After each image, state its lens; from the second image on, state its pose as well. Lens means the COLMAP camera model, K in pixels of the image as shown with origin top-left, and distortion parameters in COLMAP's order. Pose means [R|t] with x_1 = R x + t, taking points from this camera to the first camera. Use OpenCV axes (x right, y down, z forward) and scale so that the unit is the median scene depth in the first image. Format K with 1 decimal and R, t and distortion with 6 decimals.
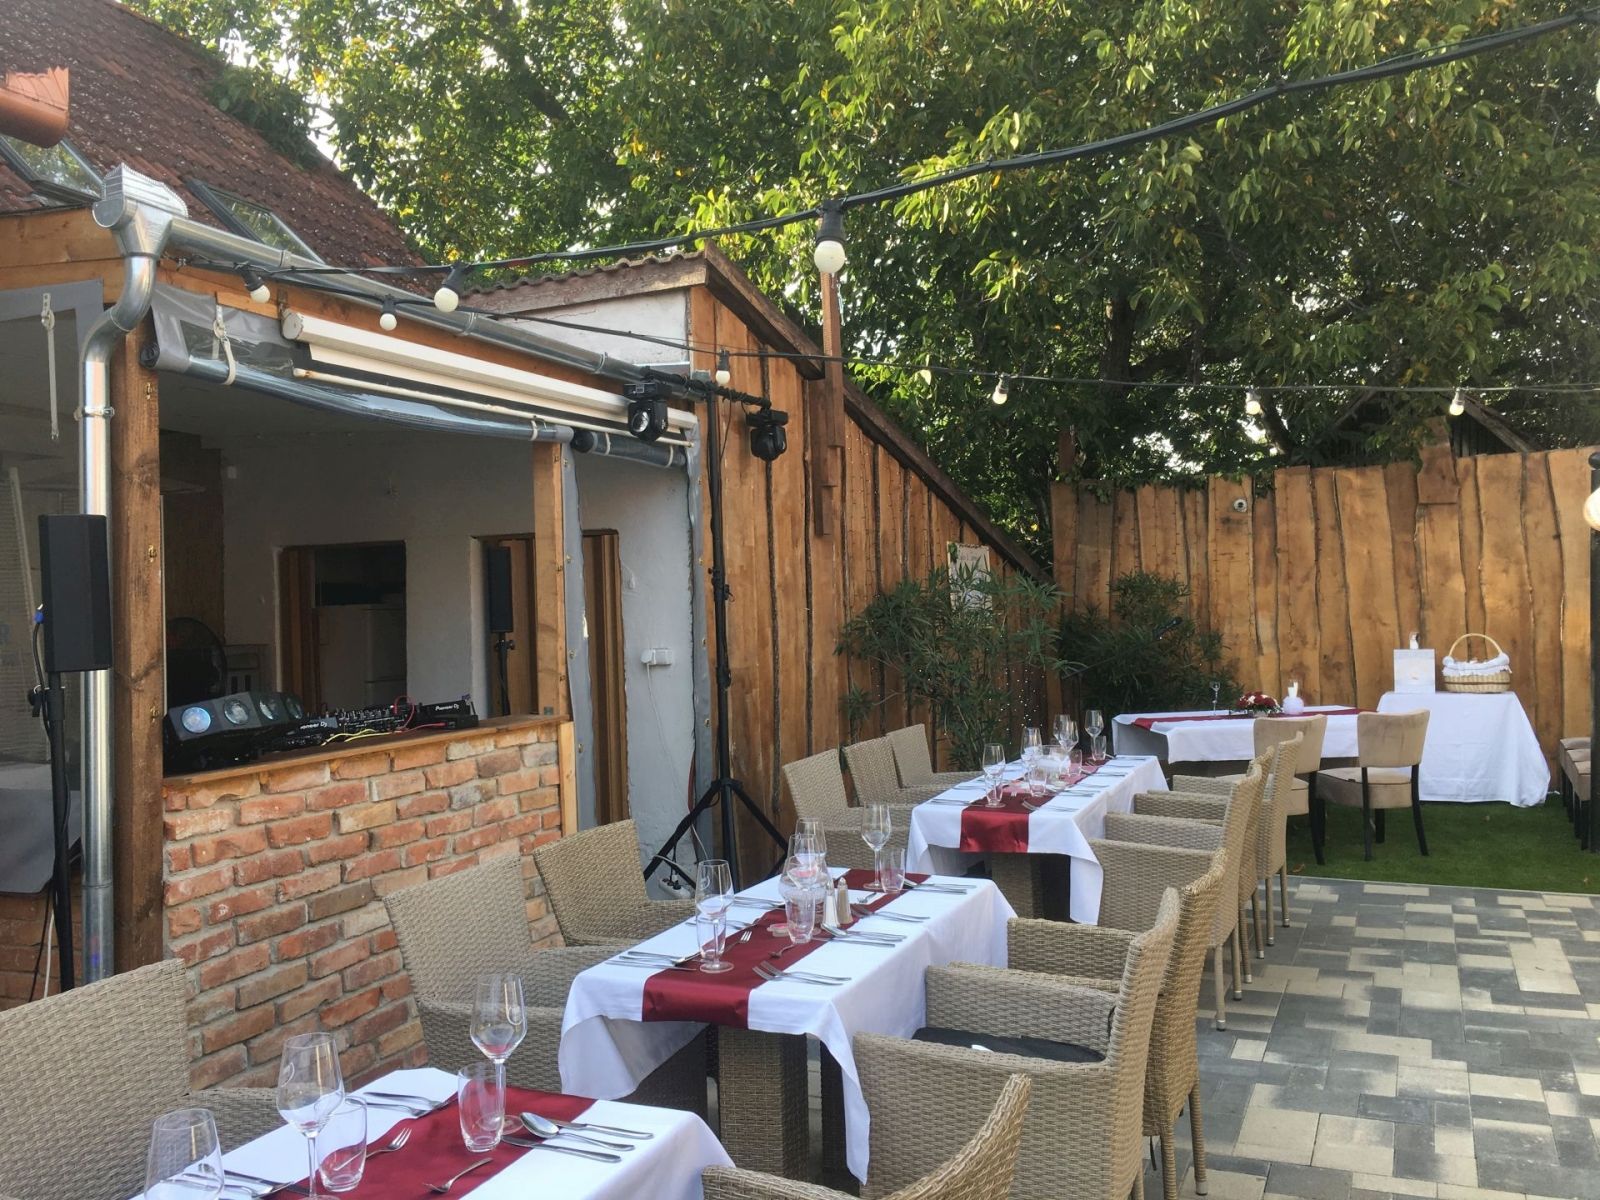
lens RADIAL K [[1323.6, 0, 788.7], [0, 1323.6, 613.2], [0, 0, 1]] dist [0.048905, -0.034973]
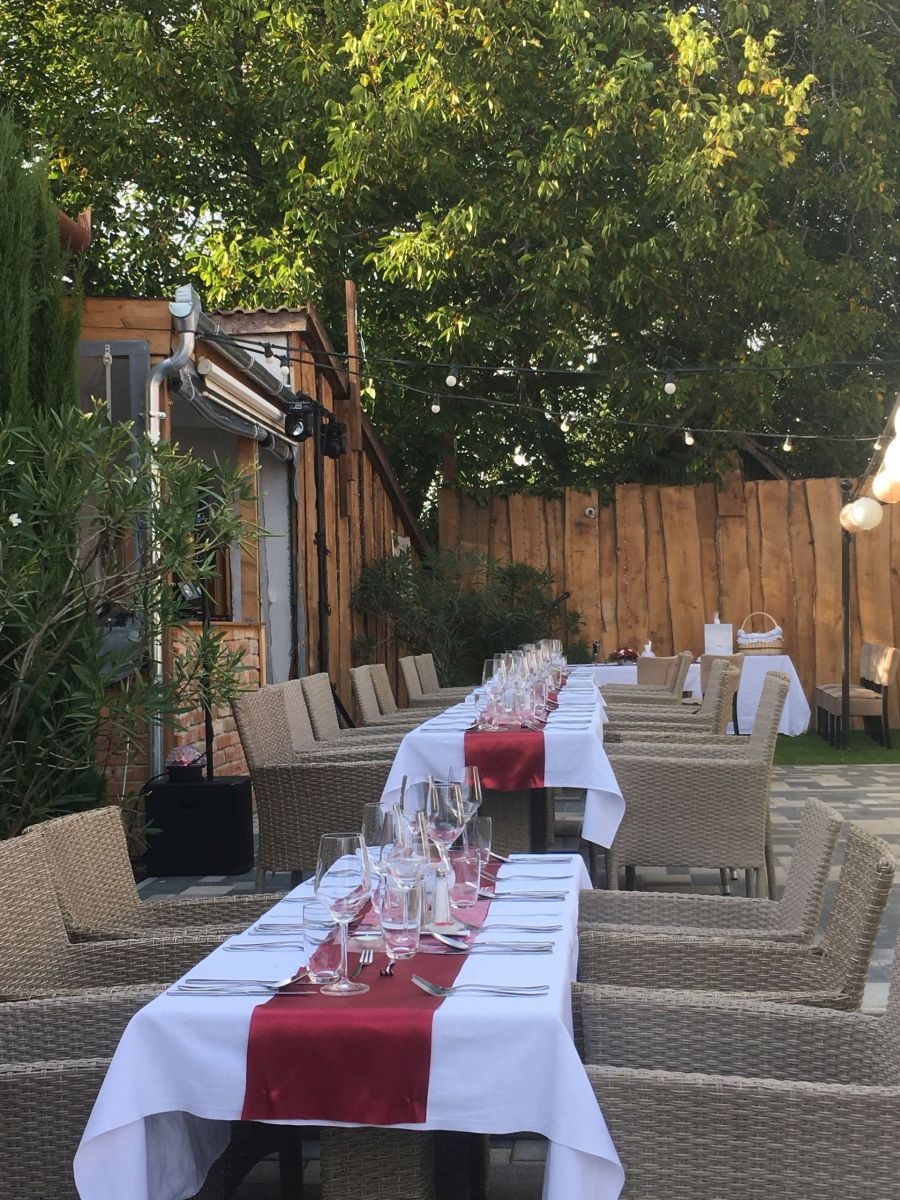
lens RADIAL K [[1647.1, 0, 463.1], [0, 1647.1, 594.9], [0, 0, 1]] dist [0.031855, 0.000000]
pose [[0.941467, 0.019828, 0.336522, -0.313430], [-0.006015, 0.999098, -0.042039, 0.066610], [-0.337052, 0.037554, 0.940737, -0.443598]]
